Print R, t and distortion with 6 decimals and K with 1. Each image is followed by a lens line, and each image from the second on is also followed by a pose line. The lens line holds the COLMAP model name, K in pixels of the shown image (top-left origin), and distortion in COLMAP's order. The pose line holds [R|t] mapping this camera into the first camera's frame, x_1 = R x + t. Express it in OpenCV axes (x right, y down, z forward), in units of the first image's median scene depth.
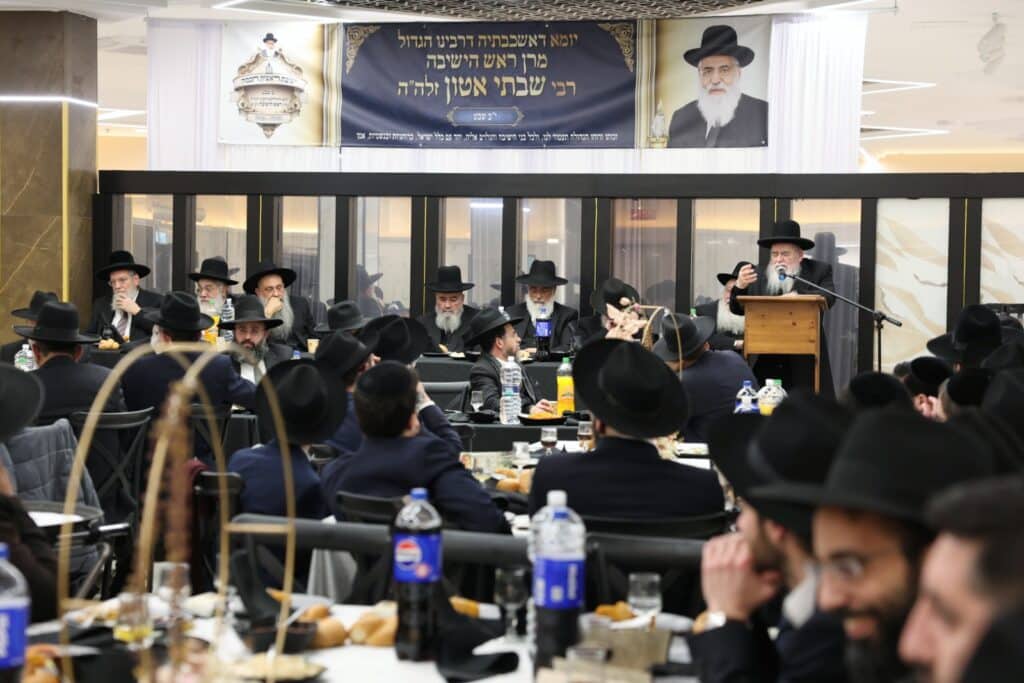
lens RADIAL K [[2110.3, 0, 512.0], [0, 2110.3, 341.5], [0, 0, 1]] dist [0.385888, -0.052375]
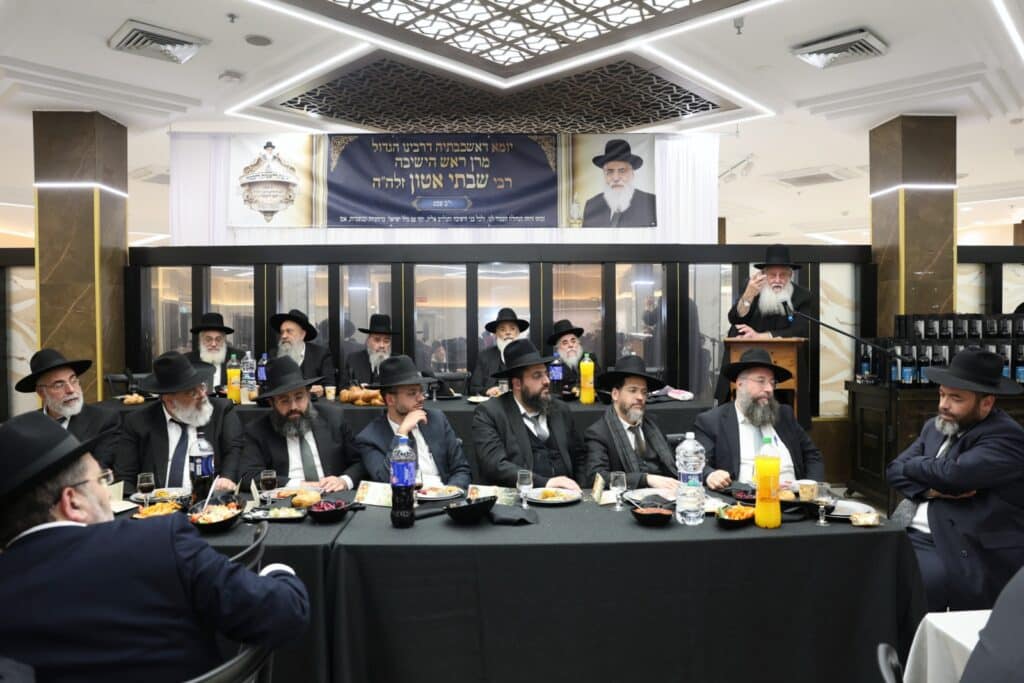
lens RADIAL K [[713.8, 0, 512.0], [0, 713.8, 341.5], [0, 0, 1]] dist [-0.097457, 0.073405]
pose [[0.963418, -0.027342, 0.266605, -0.090710], [0.029470, 0.999558, -0.003984, -0.018135], [-0.266379, 0.011695, 0.963798, 0.568656]]
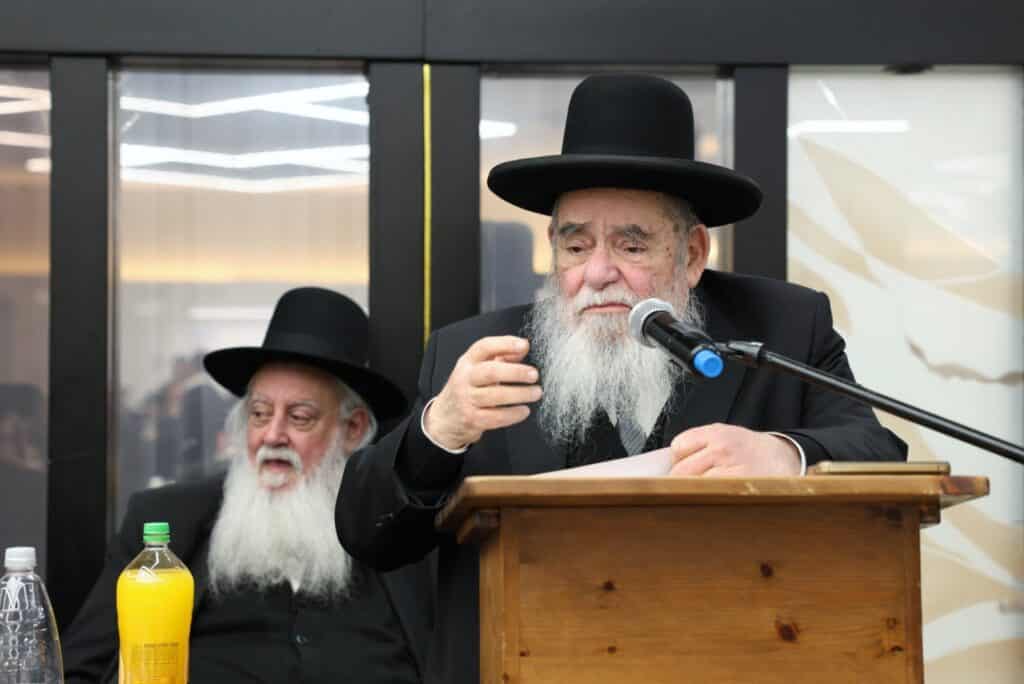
lens RADIAL K [[2110.3, 0, 512.0], [0, 2110.3, 342.0], [0, 0, 1]] dist [0.385888, -0.052375]
pose [[0.947960, -0.010074, 0.318229, 0.047132], [0.020763, 0.999328, -0.030213, -0.022460], [-0.317711, 0.035248, 0.947532, 0.700076]]
